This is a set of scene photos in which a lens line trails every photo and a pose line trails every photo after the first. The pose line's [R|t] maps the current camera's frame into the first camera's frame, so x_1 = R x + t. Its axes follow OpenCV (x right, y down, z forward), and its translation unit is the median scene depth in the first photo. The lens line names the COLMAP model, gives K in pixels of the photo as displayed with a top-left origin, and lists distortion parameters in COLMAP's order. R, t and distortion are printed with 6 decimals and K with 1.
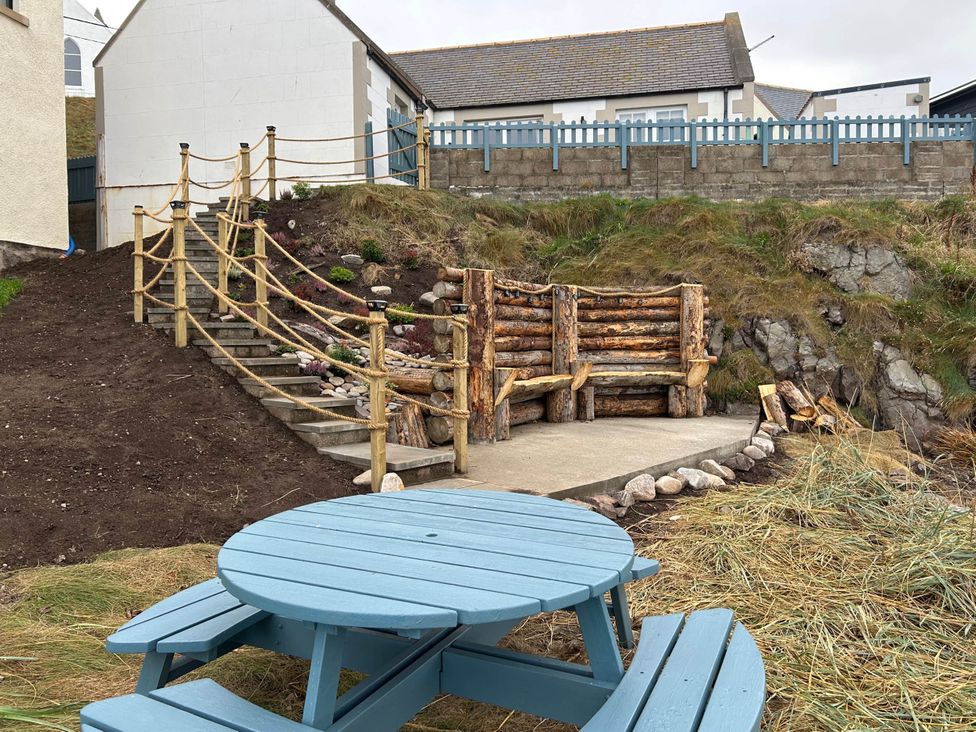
lens RADIAL K [[722.0, 0, 488.0], [0, 722.0, 366.0], [0, 0, 1]] dist [0.089042, -0.107050]
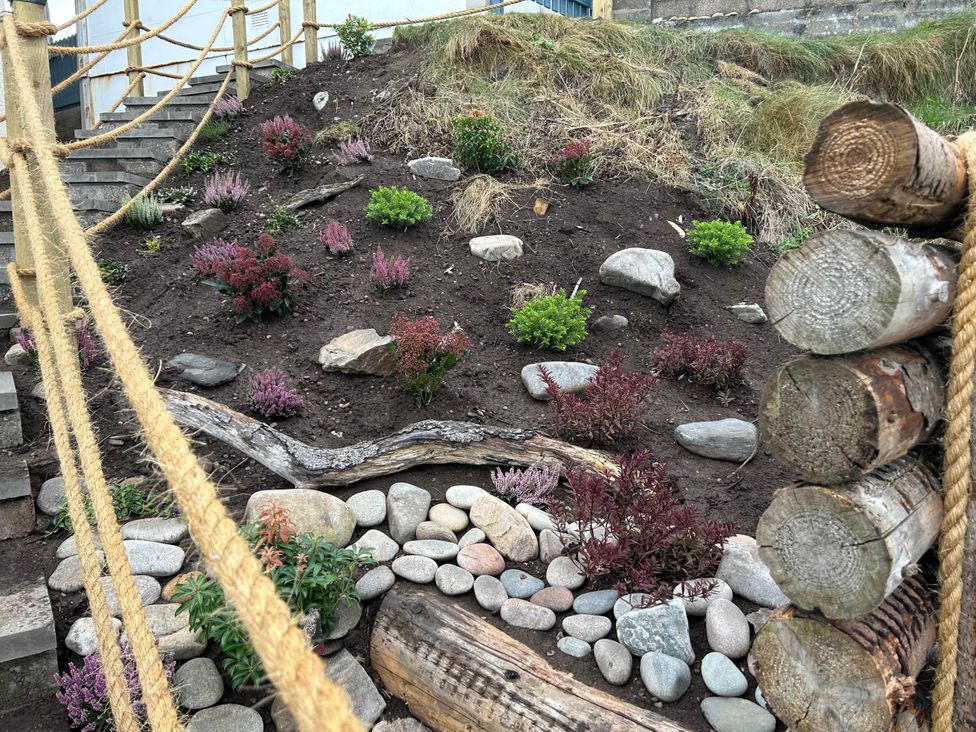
lens RADIAL K [[722.0, 0, 488.0], [0, 722.0, 366.0], [0, 0, 1]] dist [0.089042, -0.107050]
pose [[0.977576, 0.018267, -0.209791, -0.063154], [0.000726, 0.995932, 0.090101, -0.067235], [0.210583, -0.088233, 0.973586, 0.551483]]
